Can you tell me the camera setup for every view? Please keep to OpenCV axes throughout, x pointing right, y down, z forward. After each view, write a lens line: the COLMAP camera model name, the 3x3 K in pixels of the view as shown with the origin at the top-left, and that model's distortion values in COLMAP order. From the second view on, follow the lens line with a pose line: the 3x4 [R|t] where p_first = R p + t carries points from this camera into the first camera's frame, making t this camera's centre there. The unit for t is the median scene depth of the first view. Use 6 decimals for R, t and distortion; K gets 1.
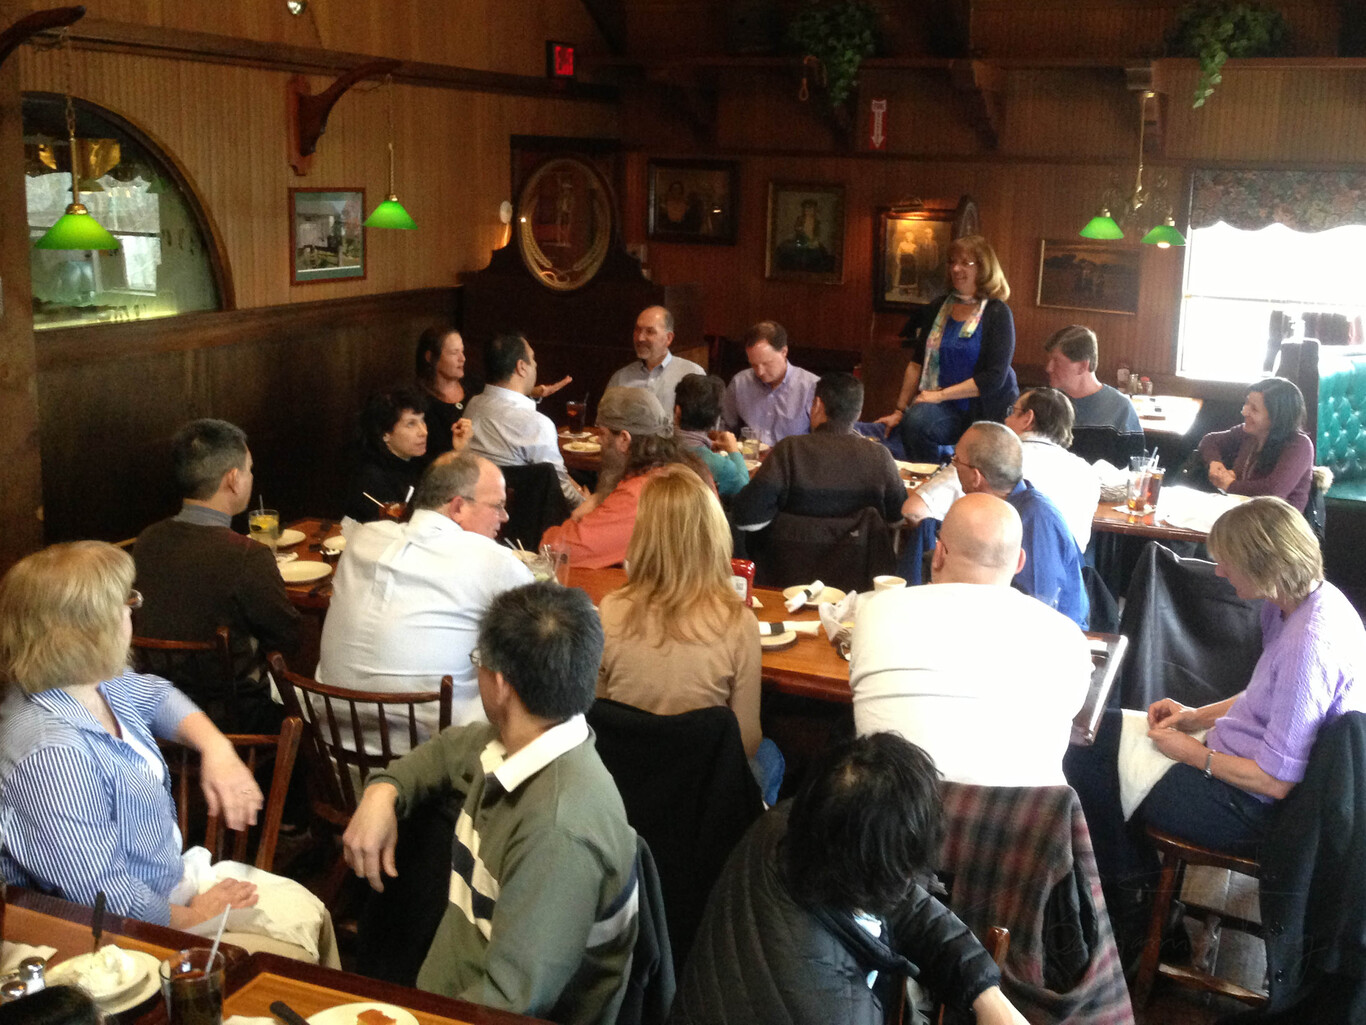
lens RADIAL K [[1427.9, 0, 758.6], [0, 1427.9, 424.8], [0, 0, 1]] dist [0.039212, 0.000000]
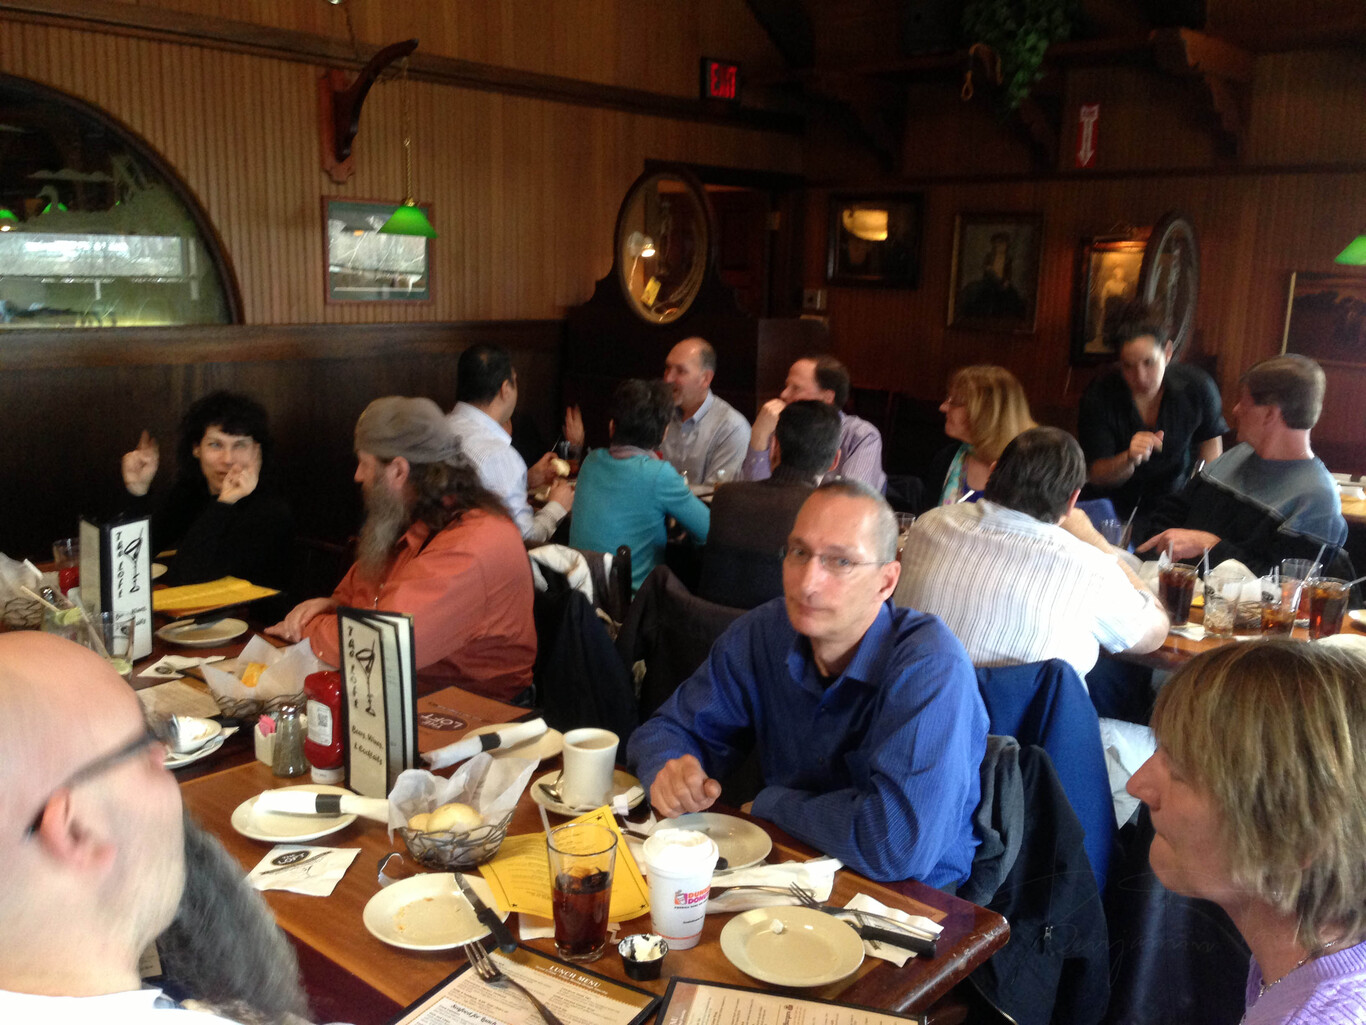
lens RADIAL K [[1226.6, 0, 678.3], [0, 1226.6, 511.0], [0, 0, 1]] dist [0.079498, -0.099322]
pose [[0.932272, 0.064406, -0.355977, 0.143854], [-0.061160, 0.997920, 0.020380, 0.004777], [0.356549, 0.002772, 0.934272, 0.273059]]
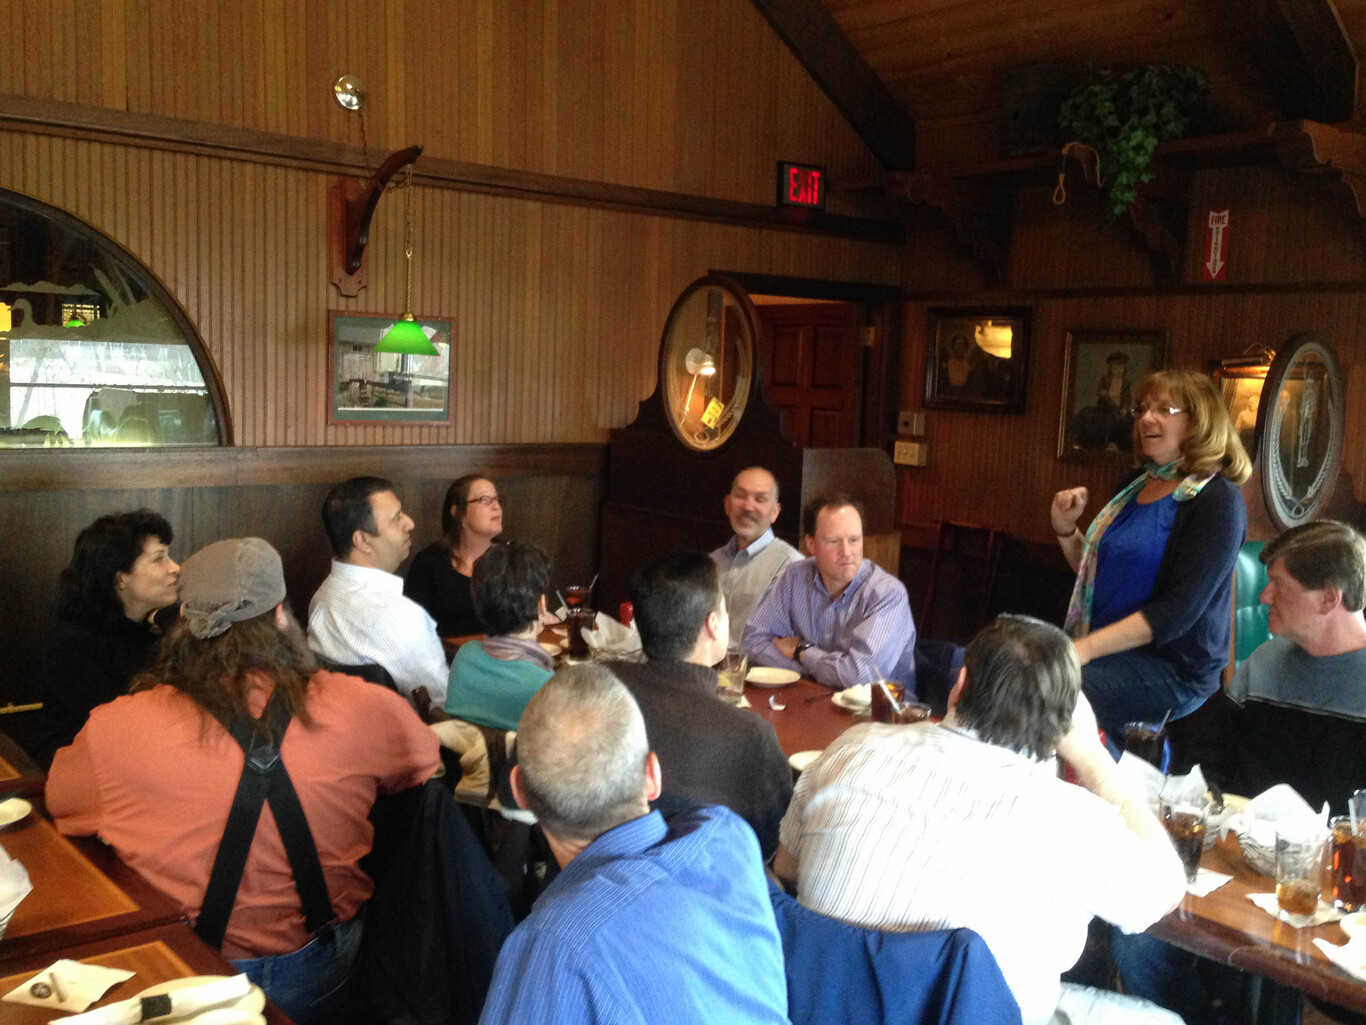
lens RADIAL K [[1304.4, 0, 677.9], [0, 1304.4, 516.1], [0, 0, 1]] dist [0.044588, 0.000000]
pose [[0.871414, 0.056477, -0.487286, 0.191812], [-0.096823, 0.993611, -0.057989, -0.014685], [0.480898, 0.097713, 0.871315, 0.346112]]
